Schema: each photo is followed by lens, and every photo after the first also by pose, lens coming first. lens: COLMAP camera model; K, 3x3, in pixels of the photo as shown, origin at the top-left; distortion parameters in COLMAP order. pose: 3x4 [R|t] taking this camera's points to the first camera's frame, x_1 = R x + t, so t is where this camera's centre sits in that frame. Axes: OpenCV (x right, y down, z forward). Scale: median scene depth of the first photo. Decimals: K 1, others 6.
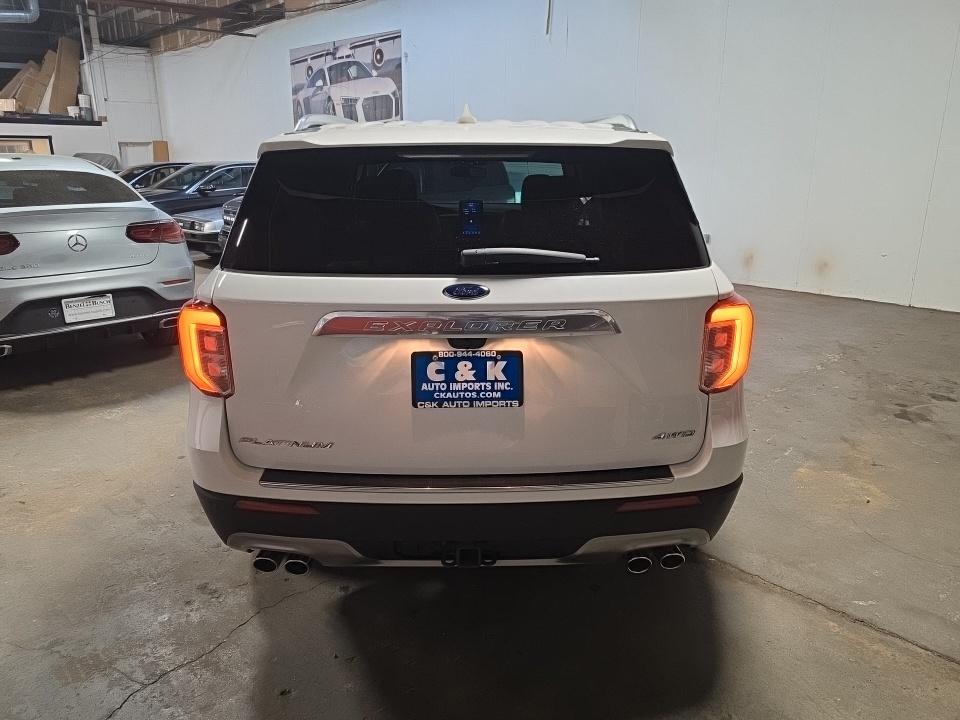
lens RADIAL K [[677.1, 0, 477.0], [0, 677.1, 350.2], [0, 0, 1]] dist [0.059386, -0.060800]
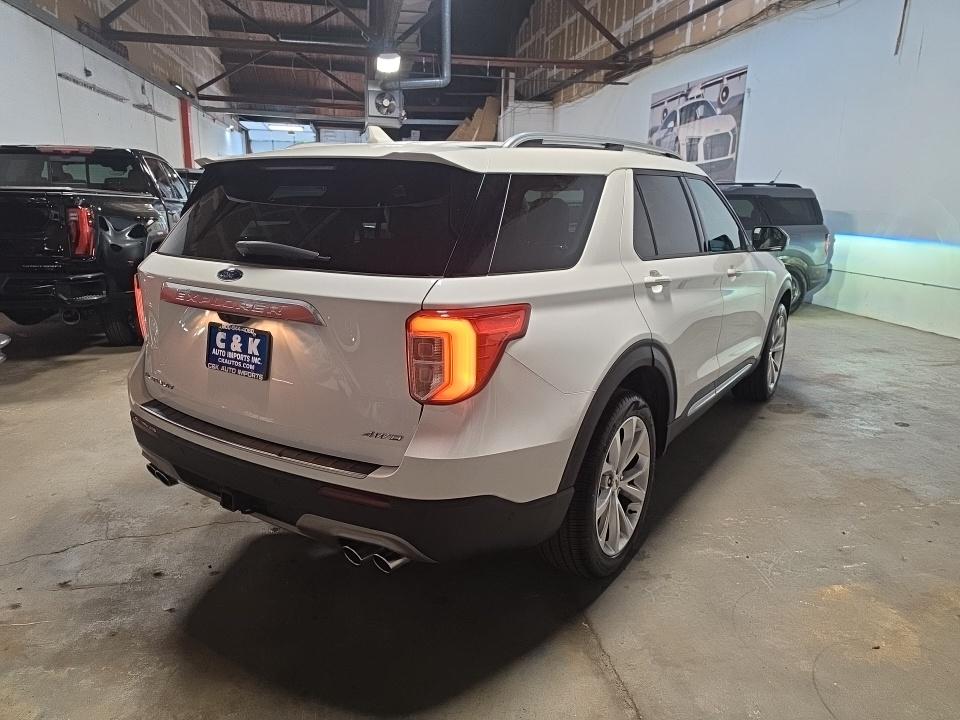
lens RADIAL K [[677.1, 0, 477.0], [0, 677.1, 350.2], [0, 0, 1]] dist [0.059386, -0.060800]
pose [[0.827927, 0.140776, -0.542880, 0.935550], [-0.172731, 0.984936, -0.008019, -0.019330], [0.533573, 0.100411, 0.839772, 0.206947]]
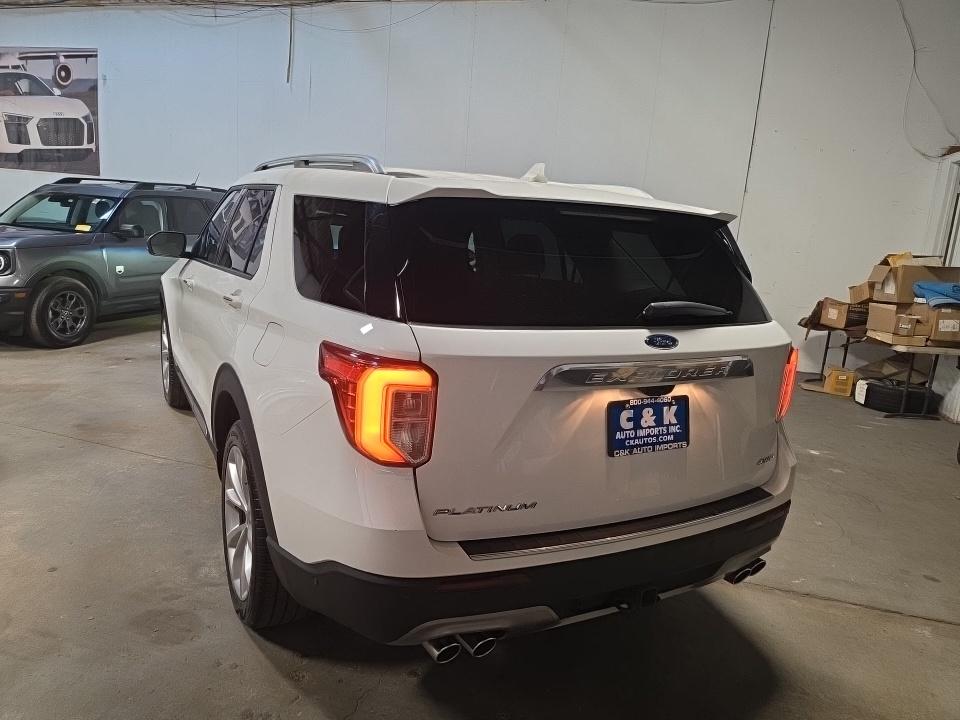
lens RADIAL K [[687.9, 0, 480.0], [0, 687.9, 360.0], [0, 0, 1]] dist [-0.005637, -0.003574]
pose [[0.875441, -0.026872, 0.482577, -0.719614], [0.056699, 0.997269, -0.047326, -0.021139], [-0.479987, 0.068793, 0.874574, 0.175360]]
